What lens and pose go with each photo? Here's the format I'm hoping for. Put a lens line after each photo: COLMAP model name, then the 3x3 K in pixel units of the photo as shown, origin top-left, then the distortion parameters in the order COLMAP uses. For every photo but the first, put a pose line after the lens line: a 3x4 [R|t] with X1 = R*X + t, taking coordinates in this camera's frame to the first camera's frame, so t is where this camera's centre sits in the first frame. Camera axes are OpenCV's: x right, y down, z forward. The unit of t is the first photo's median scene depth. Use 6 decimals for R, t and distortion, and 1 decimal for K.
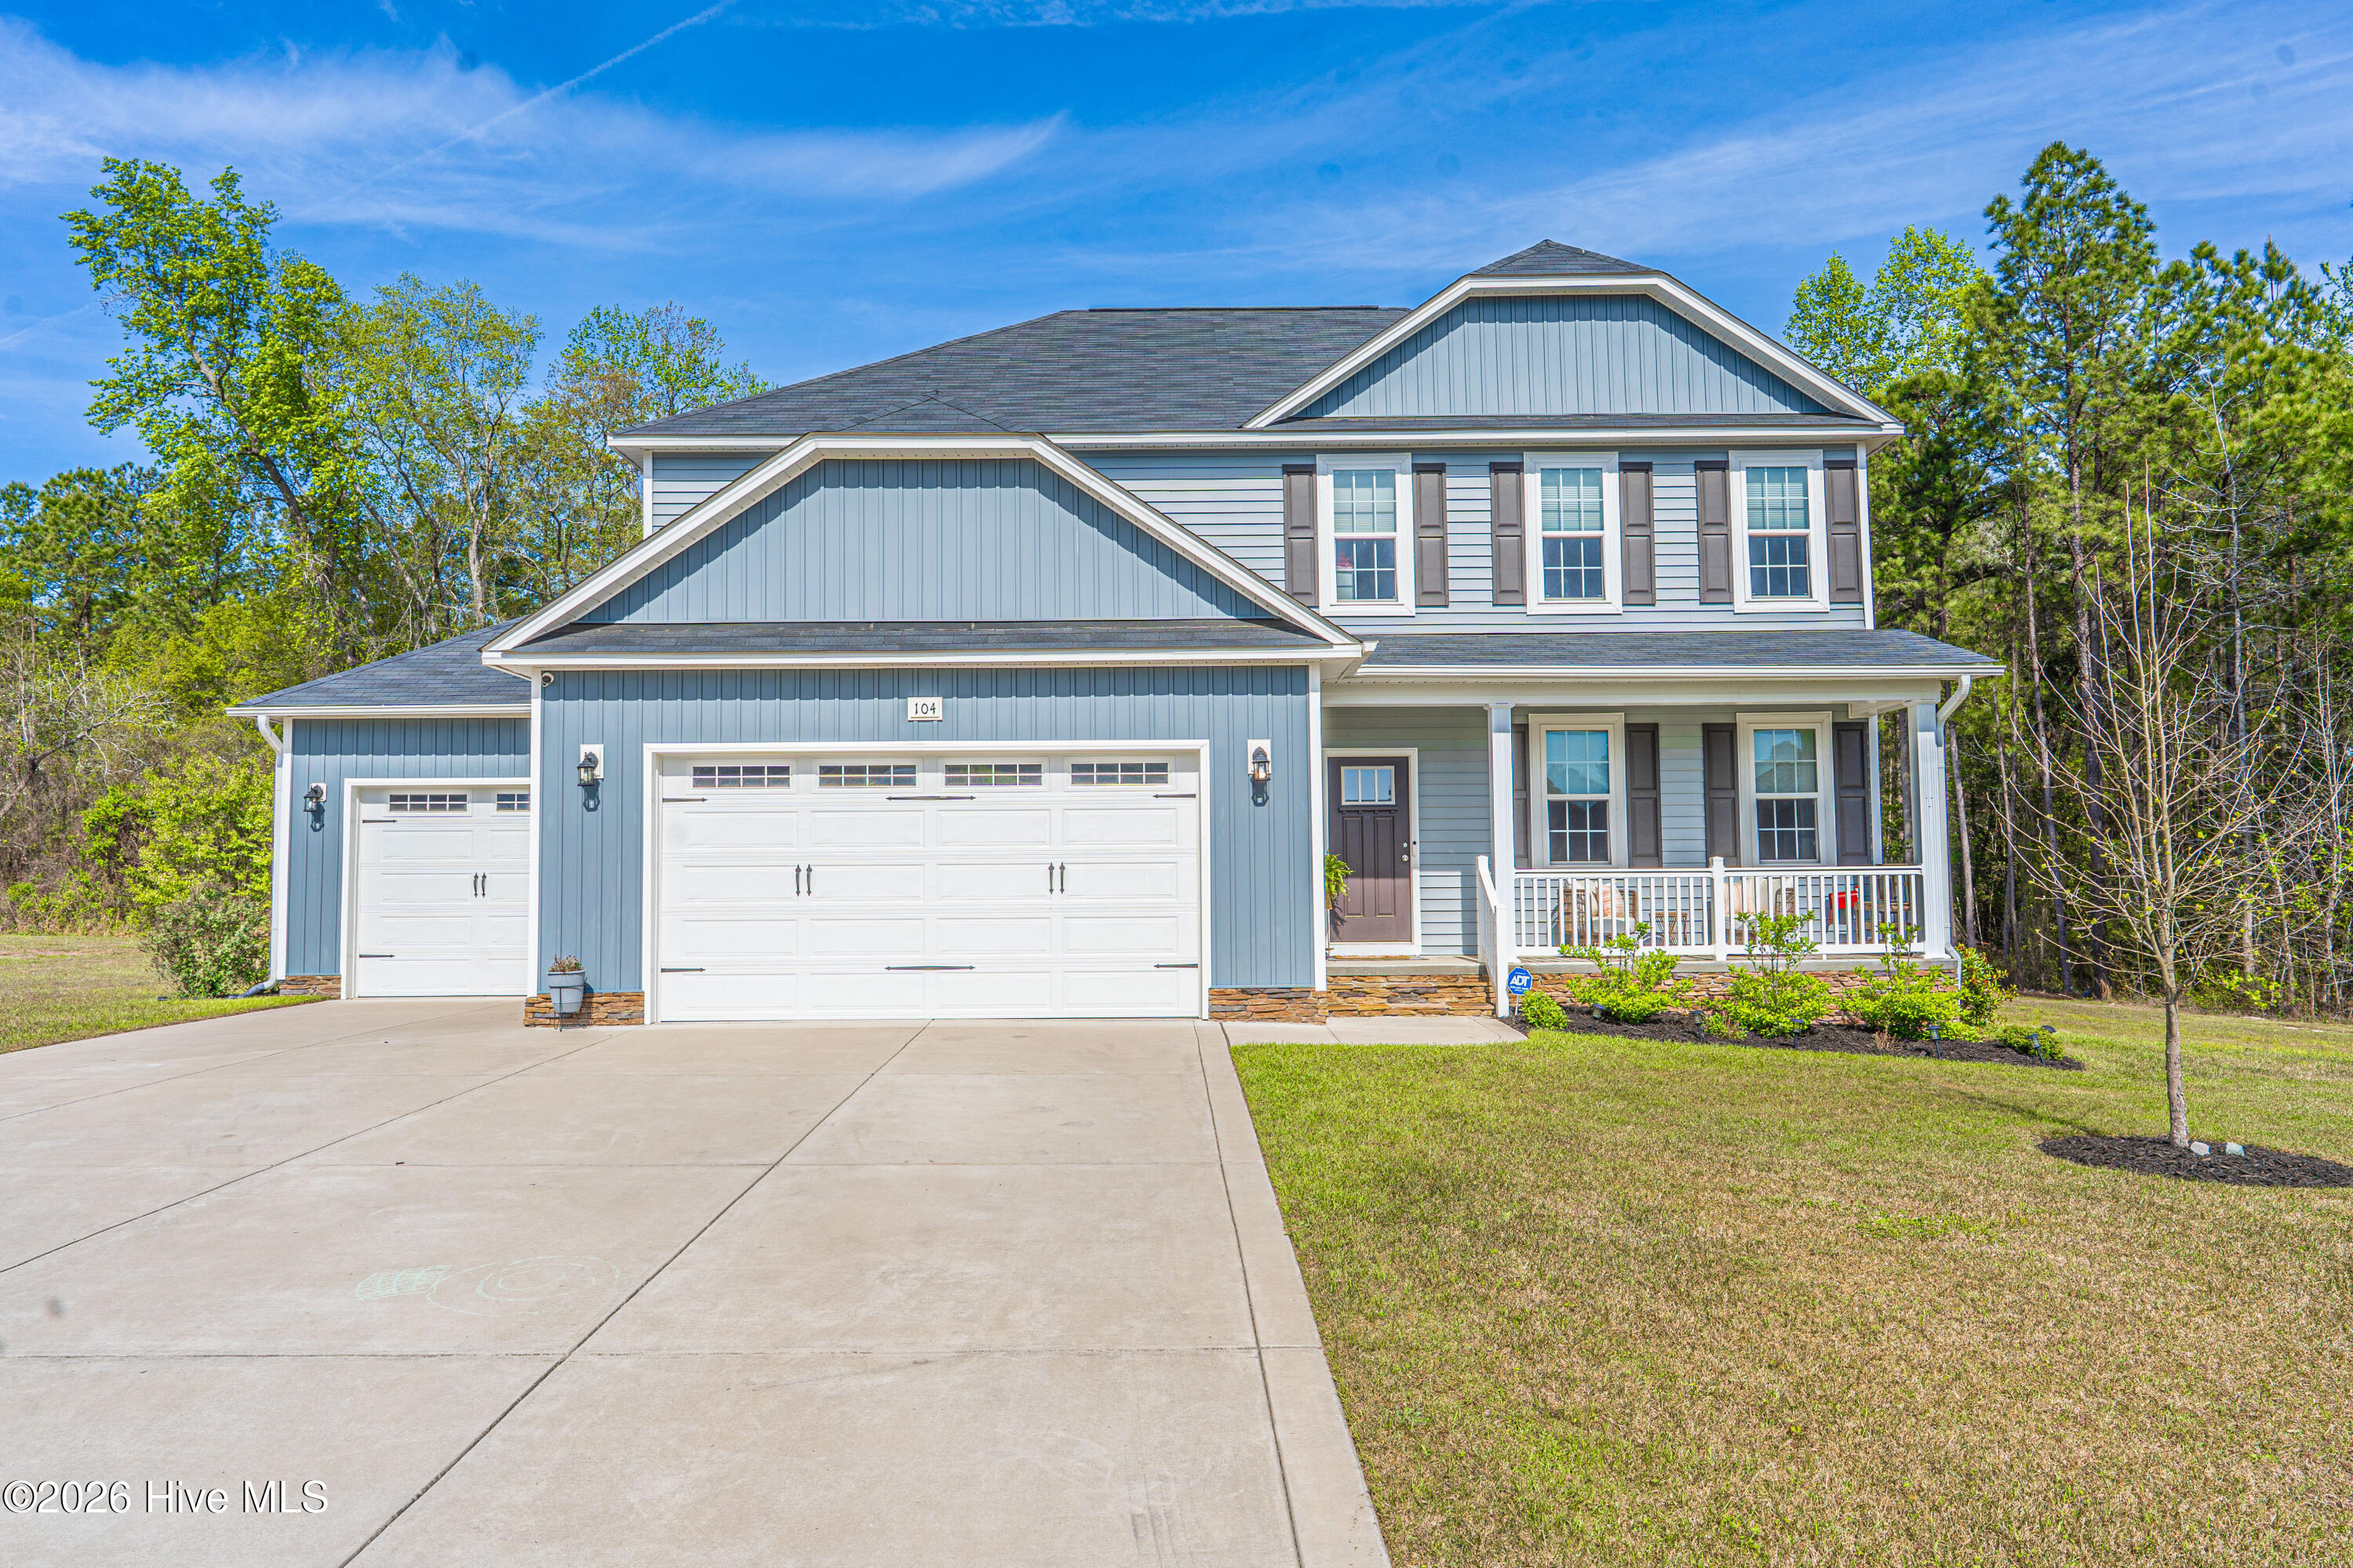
lens RADIAL K [[1594.2, 0, 1177.5], [0, 1594.2, 791.5], [0, 0, 1]] dist [-0.002777, 0.003982]
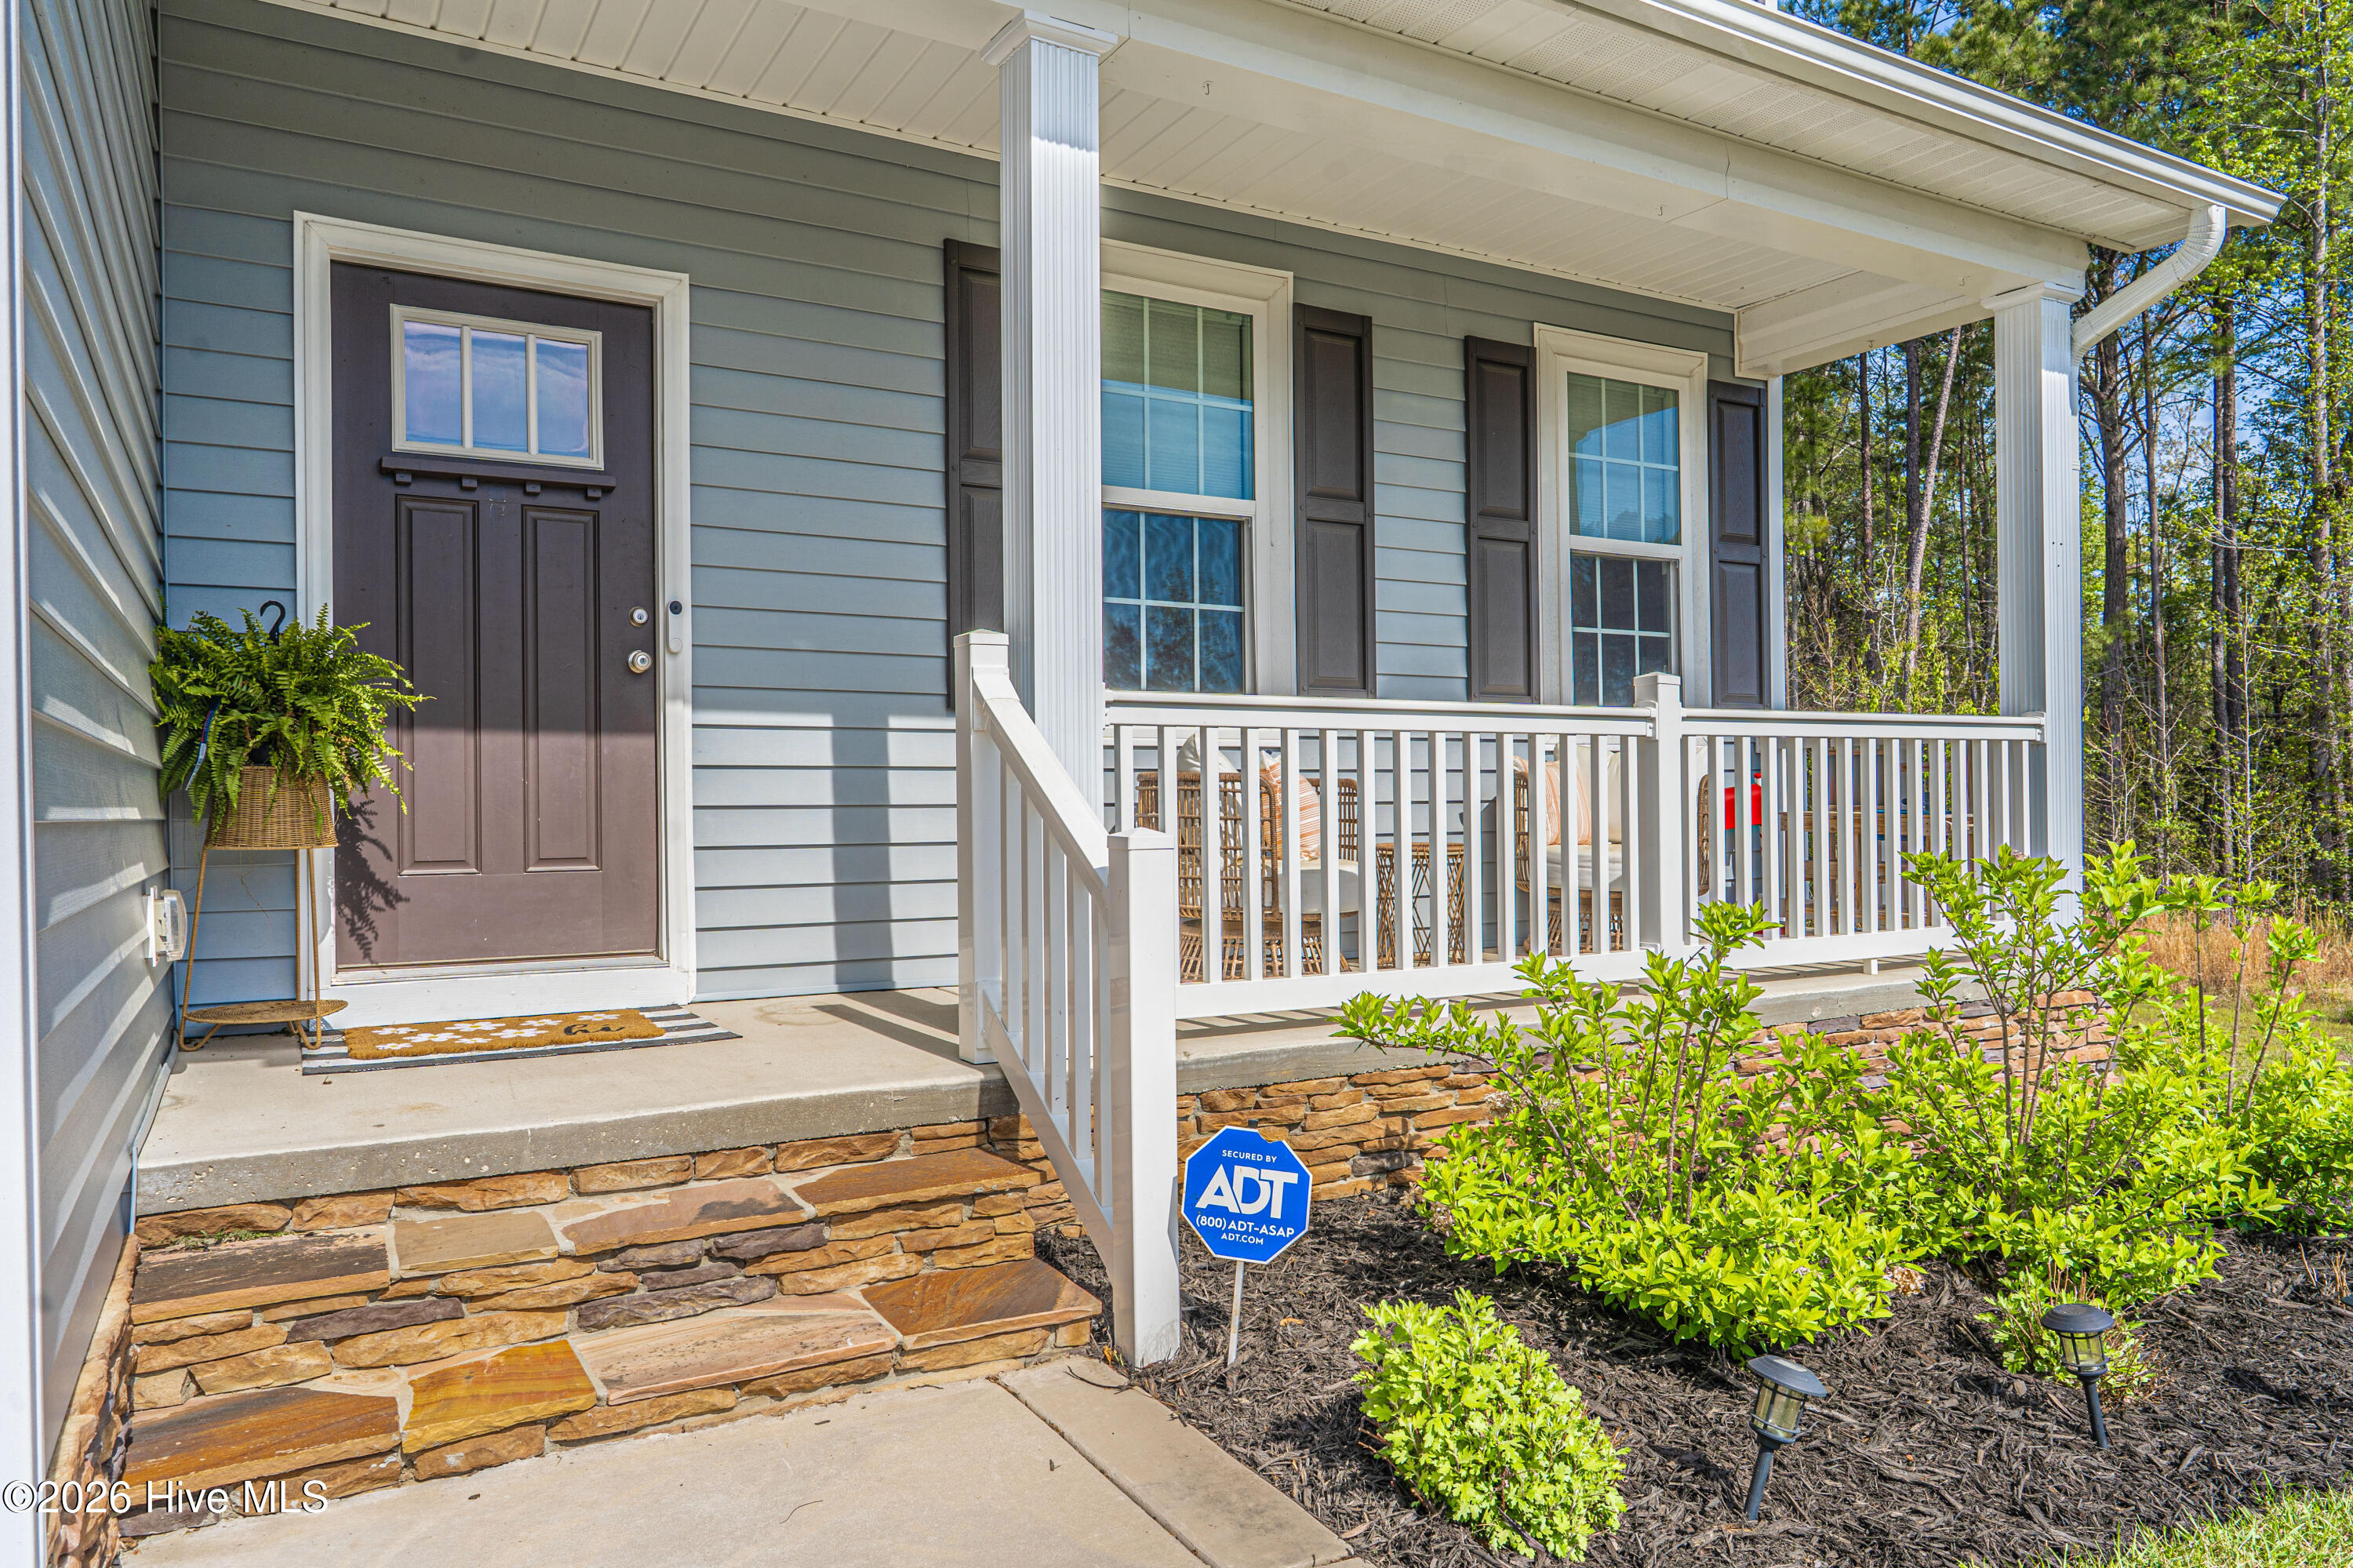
lens RADIAL K [[1594.4, 0, 1177.5], [0, 1594.4, 791.5], [0, 0, 1]] dist [-0.002777, 0.003982]
pose [[0.874924, 0.000562, 0.484260, 0.089305], [-0.029597, 0.998192, 0.052314, 0.046986], [-0.483355, -0.060103, 0.873359, 0.705286]]
